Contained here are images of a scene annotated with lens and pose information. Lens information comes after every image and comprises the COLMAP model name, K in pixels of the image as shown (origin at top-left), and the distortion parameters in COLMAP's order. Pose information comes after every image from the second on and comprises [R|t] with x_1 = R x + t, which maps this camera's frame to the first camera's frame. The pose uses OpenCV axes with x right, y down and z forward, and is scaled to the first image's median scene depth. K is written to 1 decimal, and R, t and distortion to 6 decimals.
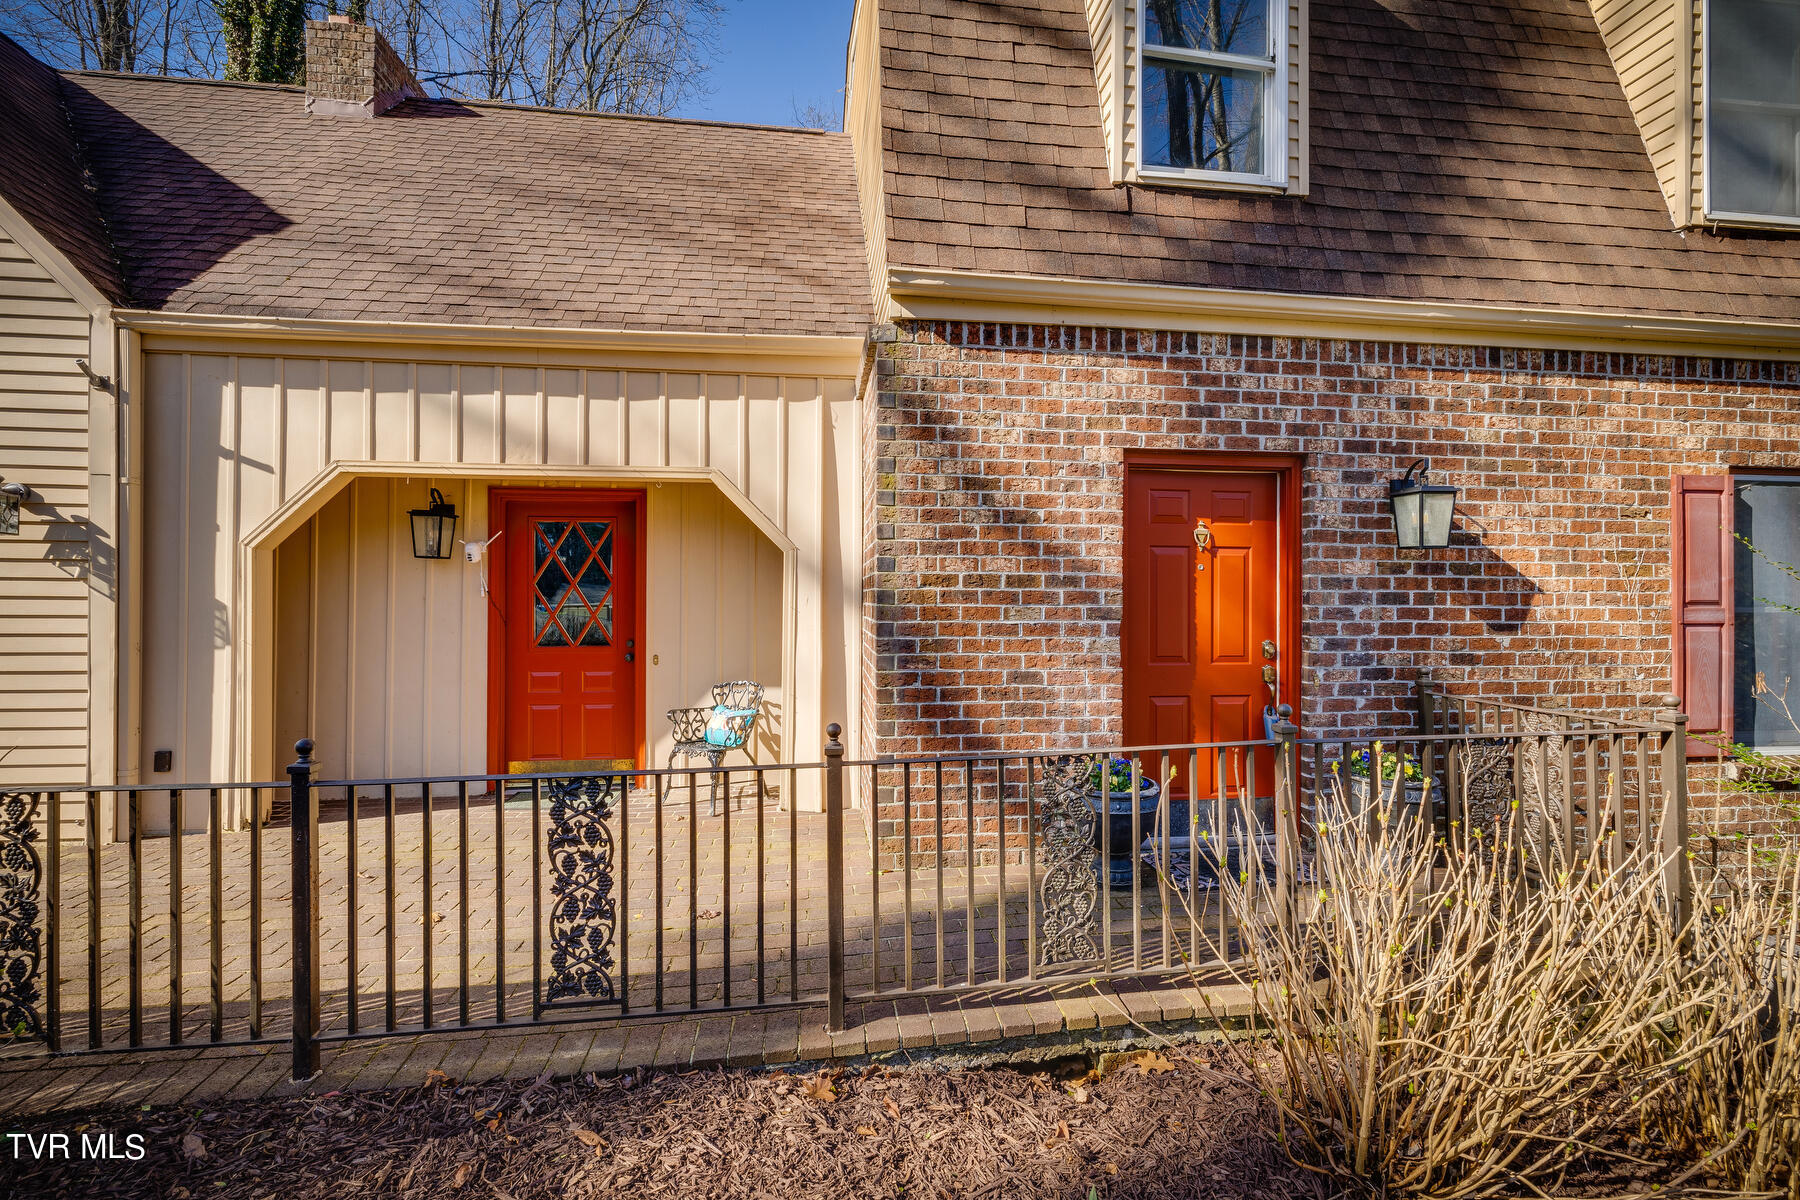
lens RADIAL K [[760.4, 0, 900.0], [0, 760.4, 600.0], [0, 0, 1]] dist [0.001121, 0.000048]
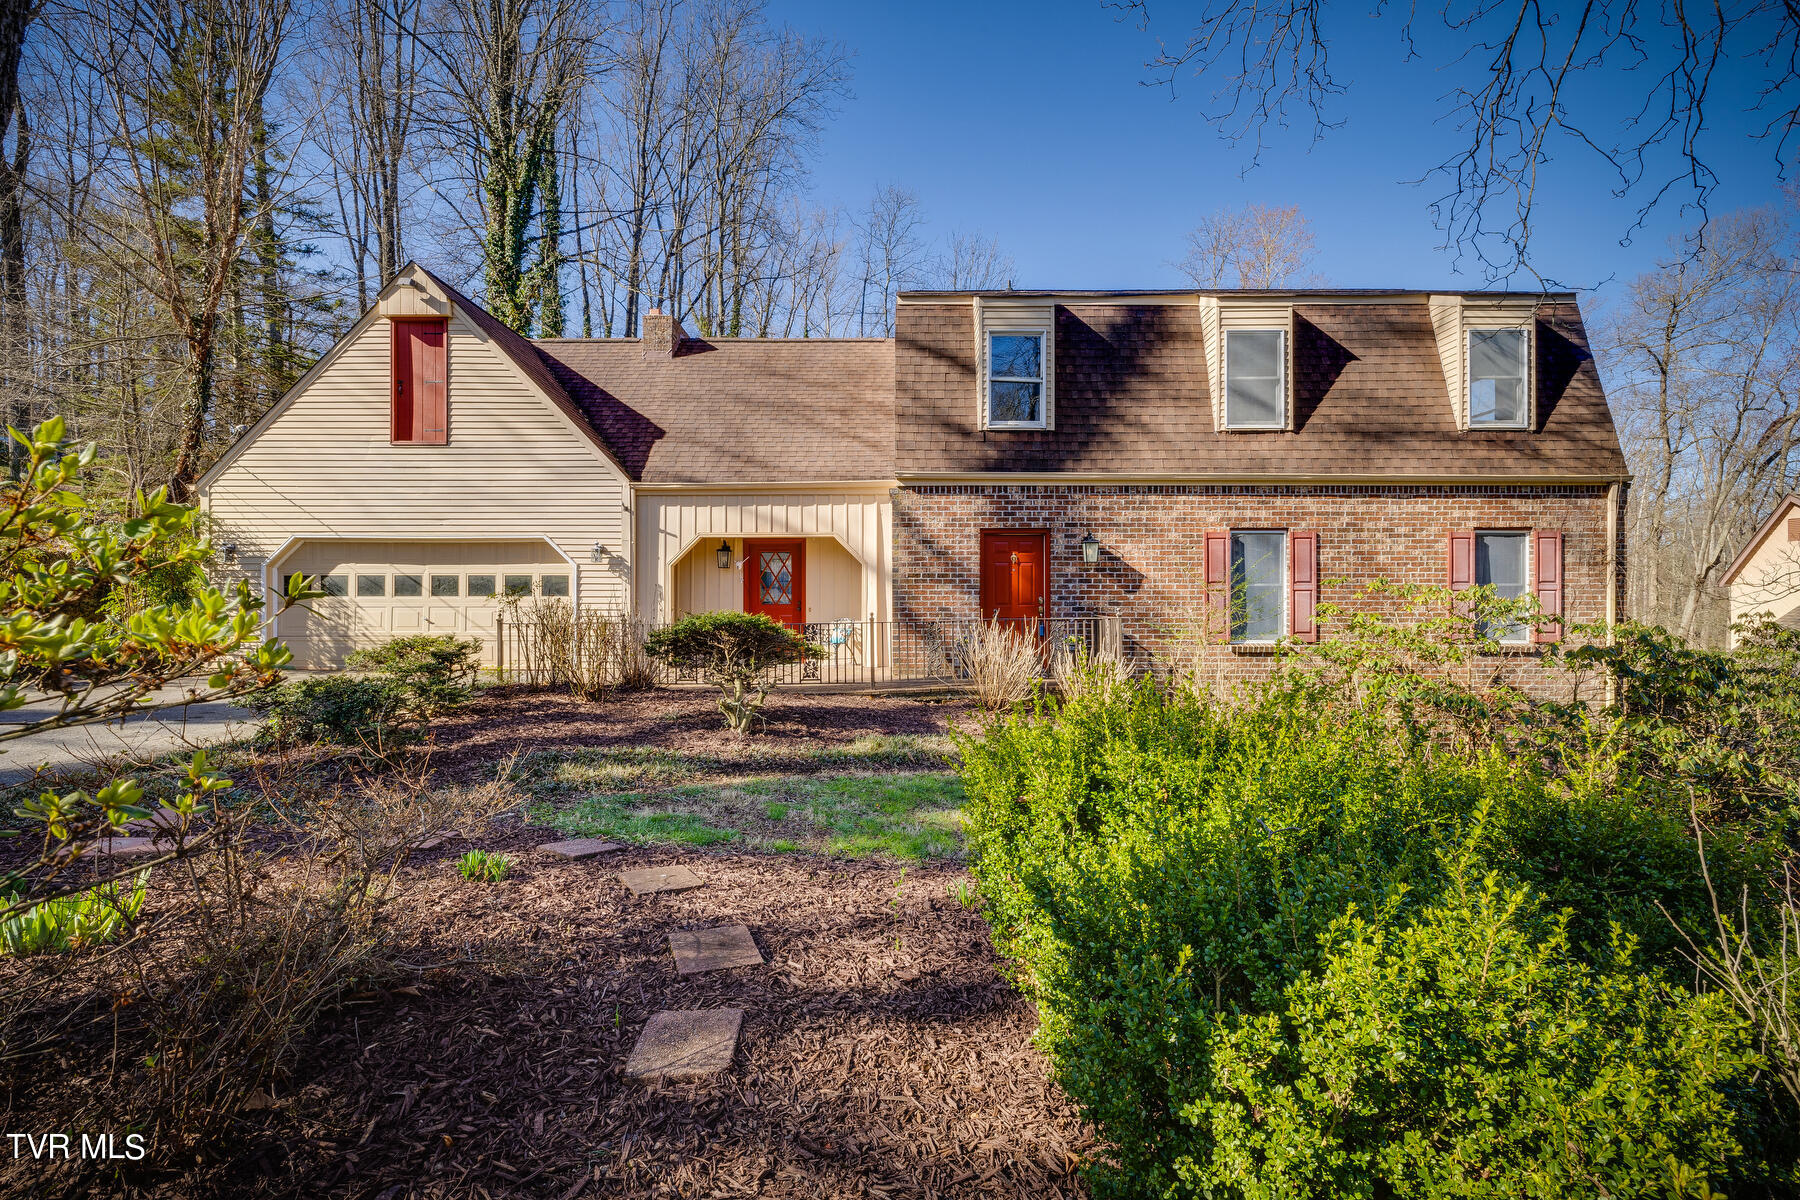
lens RADIAL K [[631.5, 0, 900.0], [0, 631.5, 600.0], [0, 0, 1]] dist [0.011339, 0.000035]
pose [[0.994068, -0.003191, -0.108710, 0.237101], [0.004706, 0.999895, 0.013681, 0.031148], [0.108655, -0.014112, 0.993979, -1.274349]]
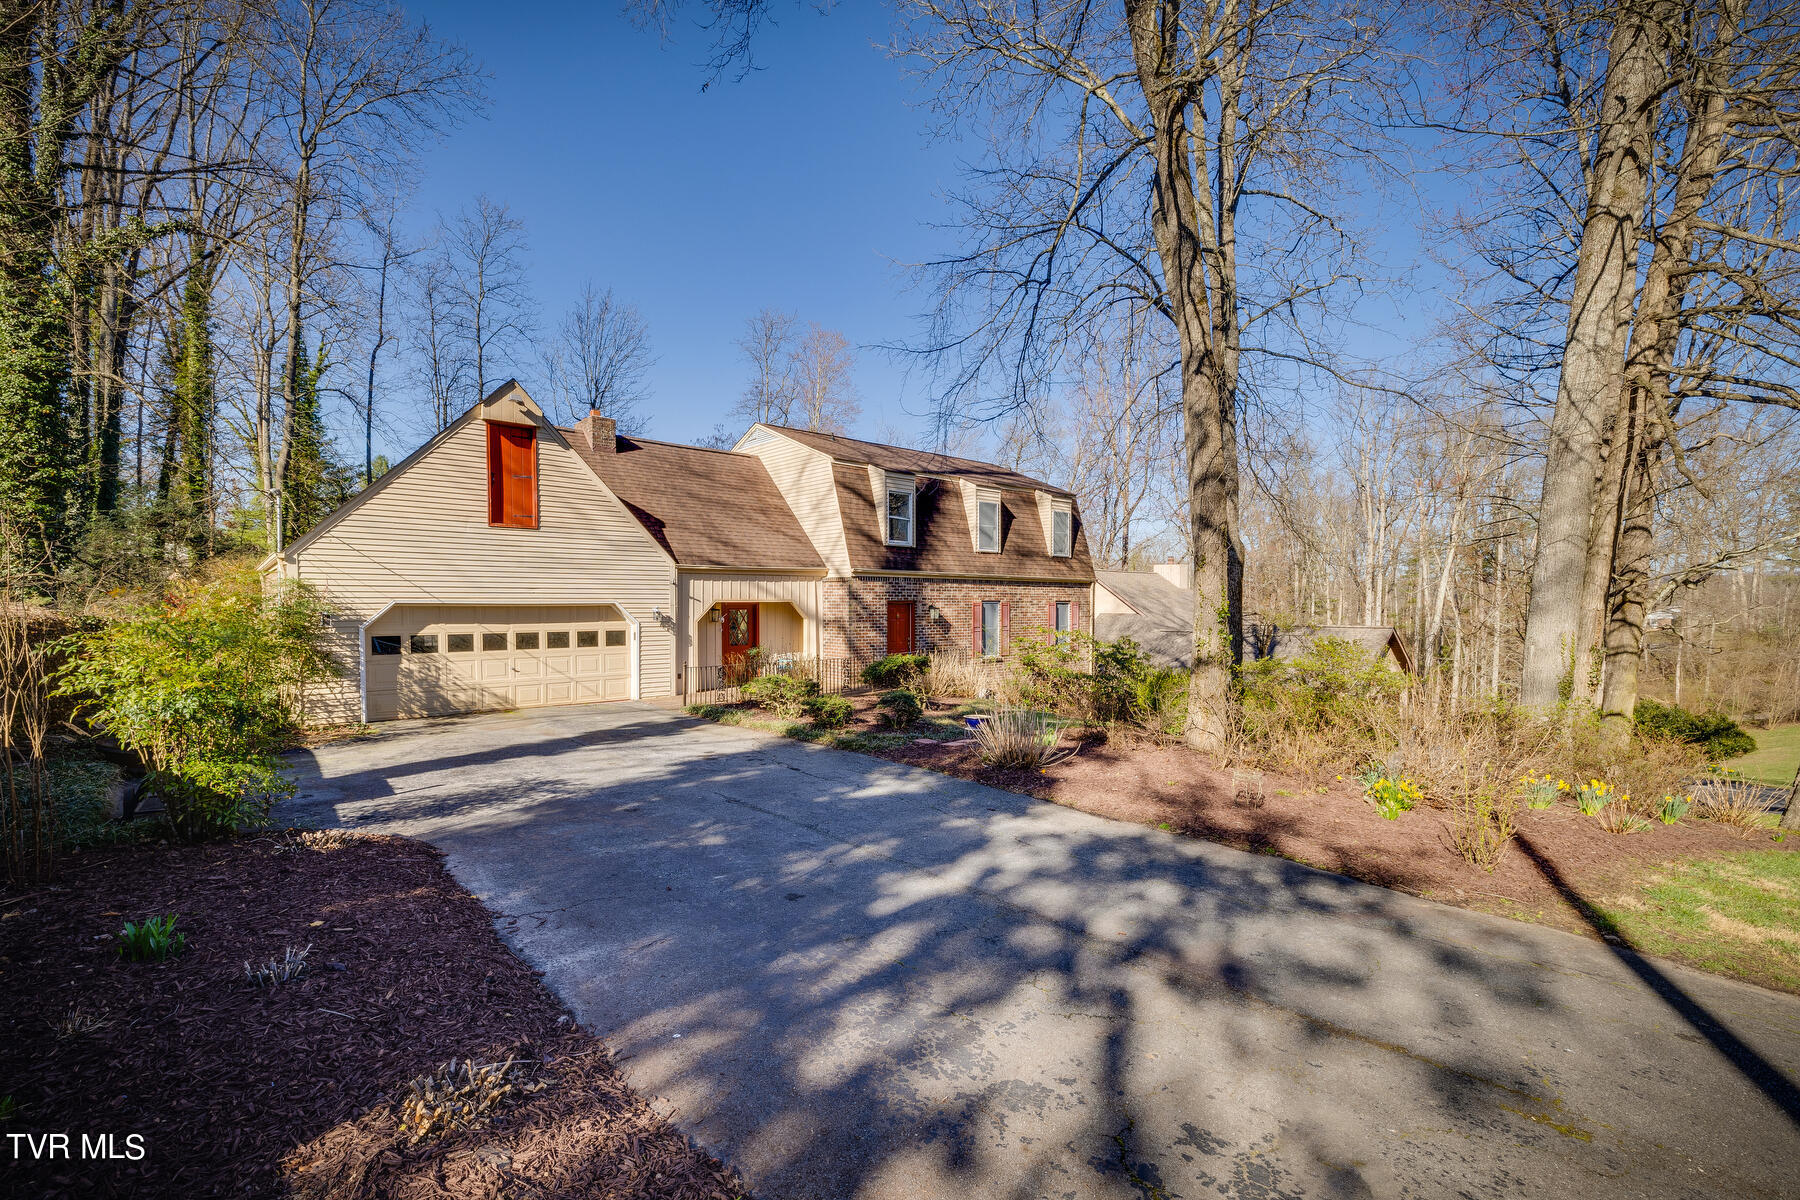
lens RADIAL K [[760.4, 0, 900.0], [0, 760.4, 600.0], [0, 0, 1]] dist [0.001121, 0.000048]
pose [[0.823325, -0.000472, 0.567570, -2.340682], [-0.007078, 0.999913, 0.011100, -0.242295], [-0.567526, -0.013156, 0.823250, -3.000353]]
